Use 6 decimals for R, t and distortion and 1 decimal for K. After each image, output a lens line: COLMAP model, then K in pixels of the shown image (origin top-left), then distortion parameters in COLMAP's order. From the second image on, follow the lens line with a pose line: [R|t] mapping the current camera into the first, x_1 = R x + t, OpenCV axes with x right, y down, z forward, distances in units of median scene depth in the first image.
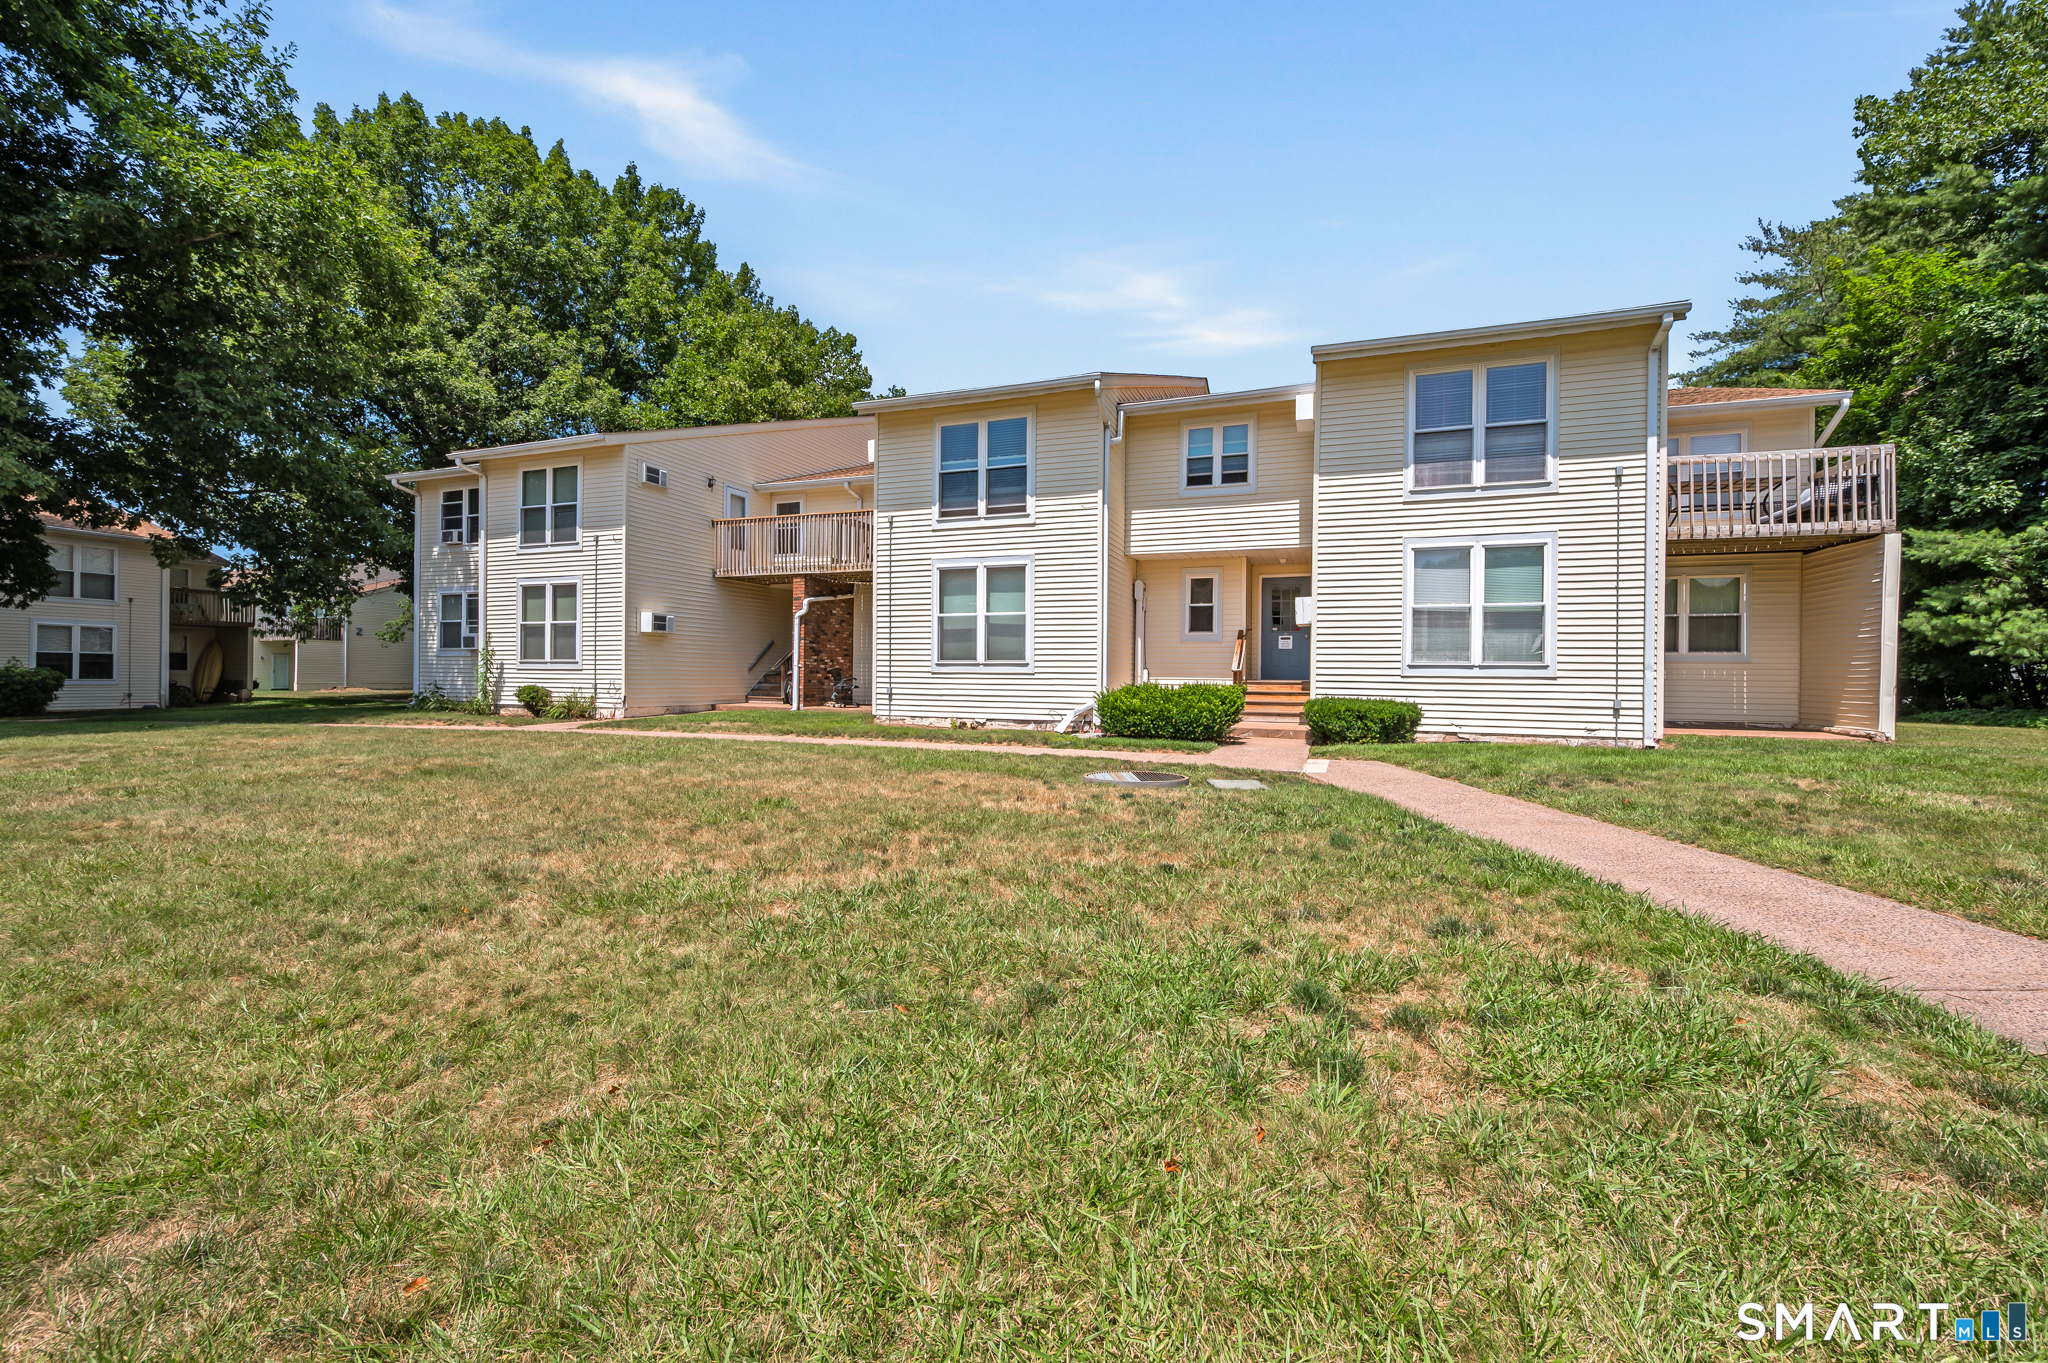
lens RADIAL K [[818.5, 0, 1023.8], [0, 818.5, 661.7], [0, 0, 1]] dist [-0.000716, 0.000154]
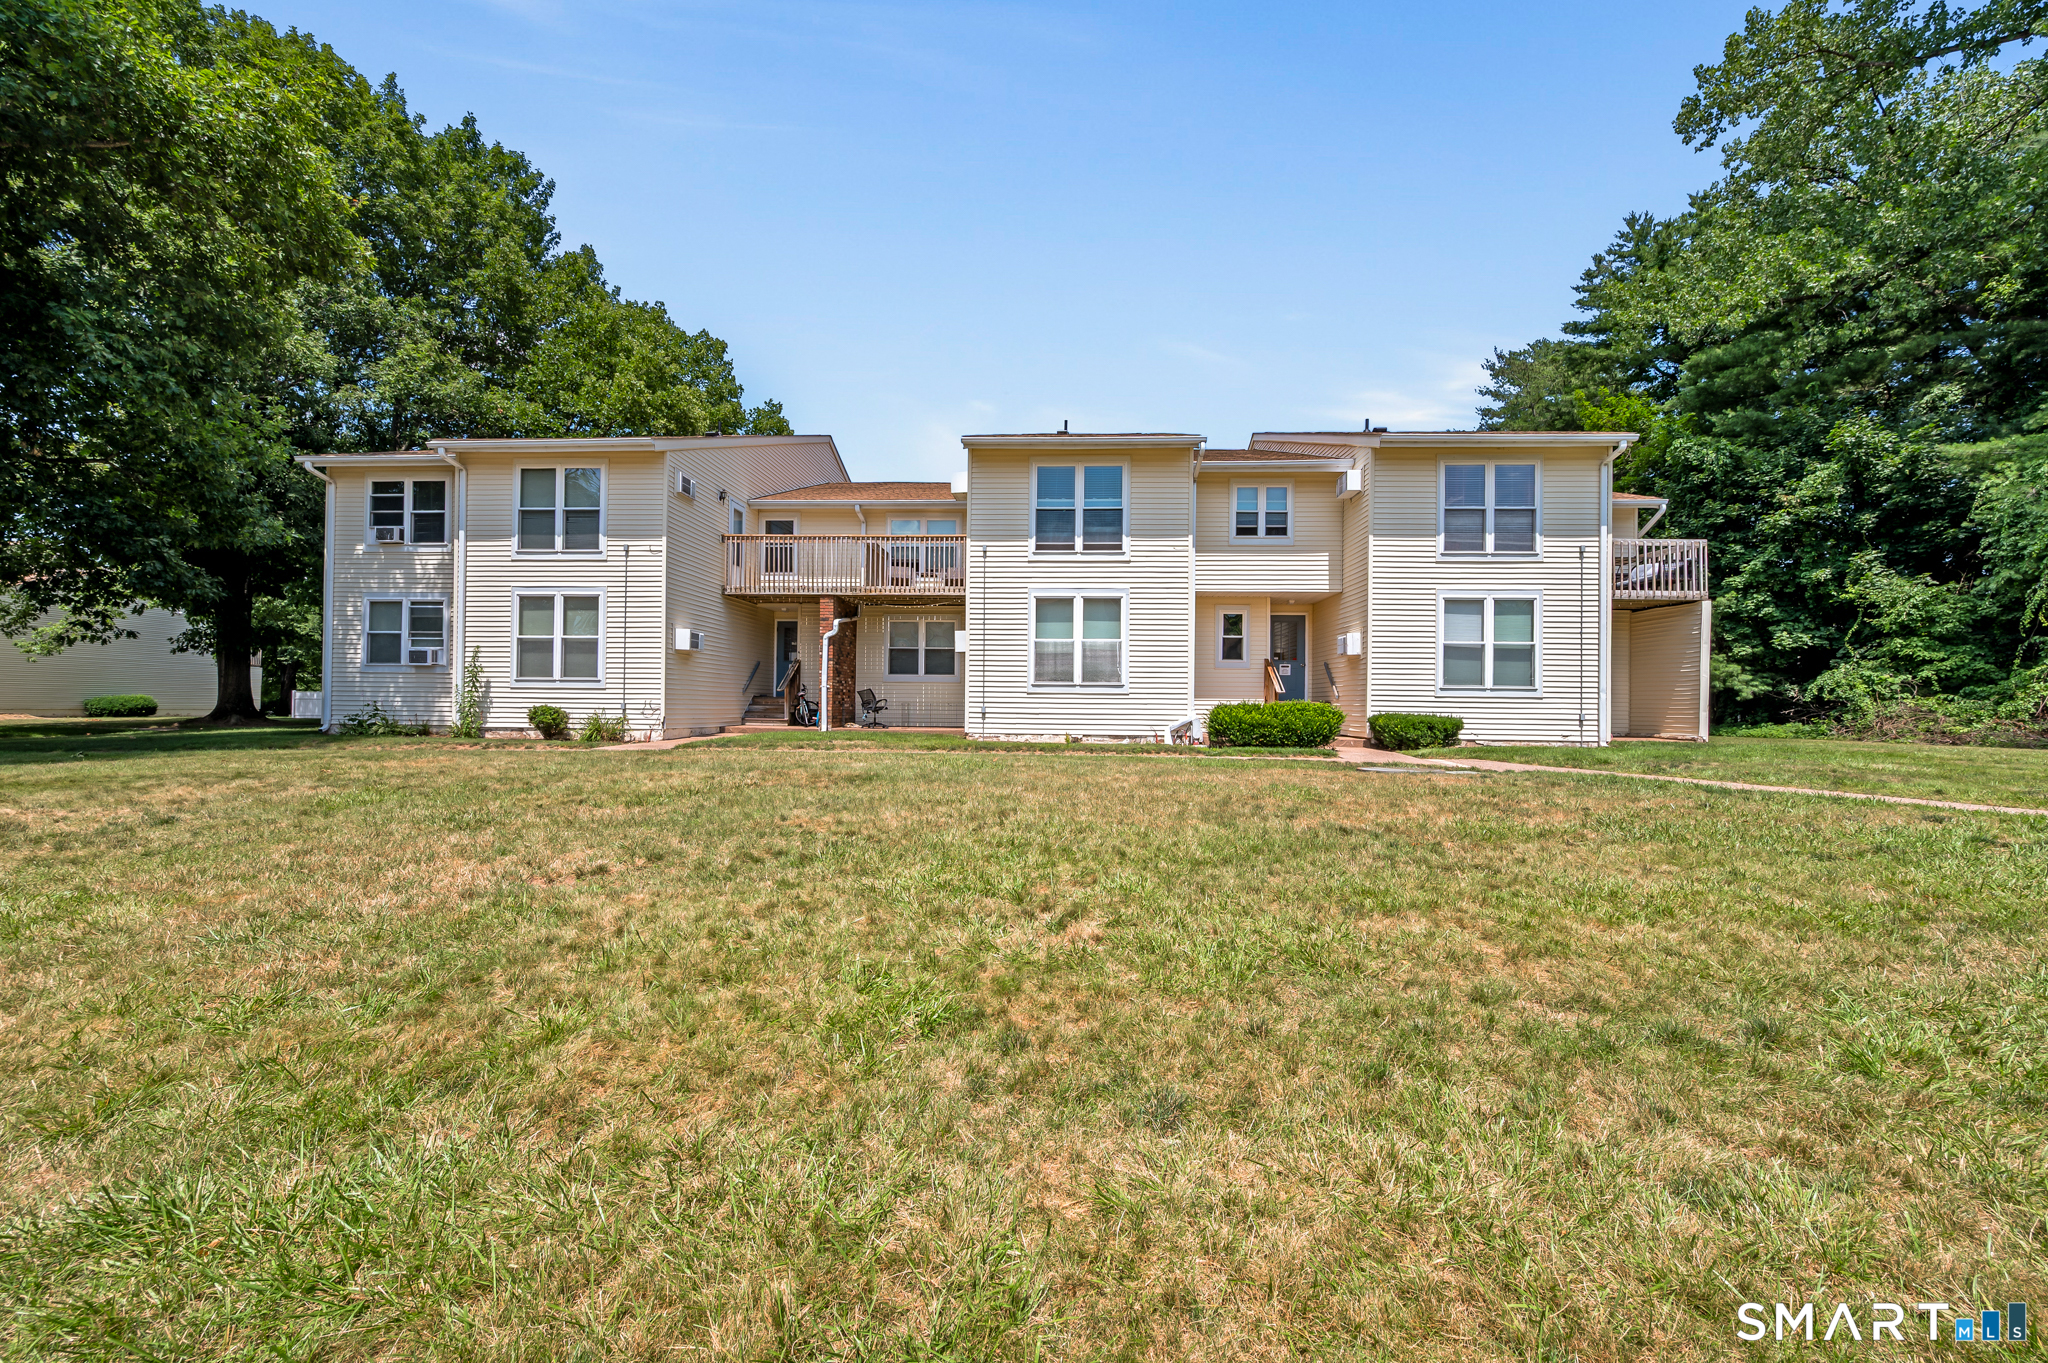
lens RADIAL K [[828.5, 0, 1024.0], [0, 828.5, 681.5], [0, 0, 1]] dist [-0.000657, -0.000212]
pose [[0.955152, 0.010462, 0.295933, -0.436981], [-0.007186, 0.999900, -0.012156, 0.011439], [-0.296030, 0.009484, 0.955131, -0.042042]]
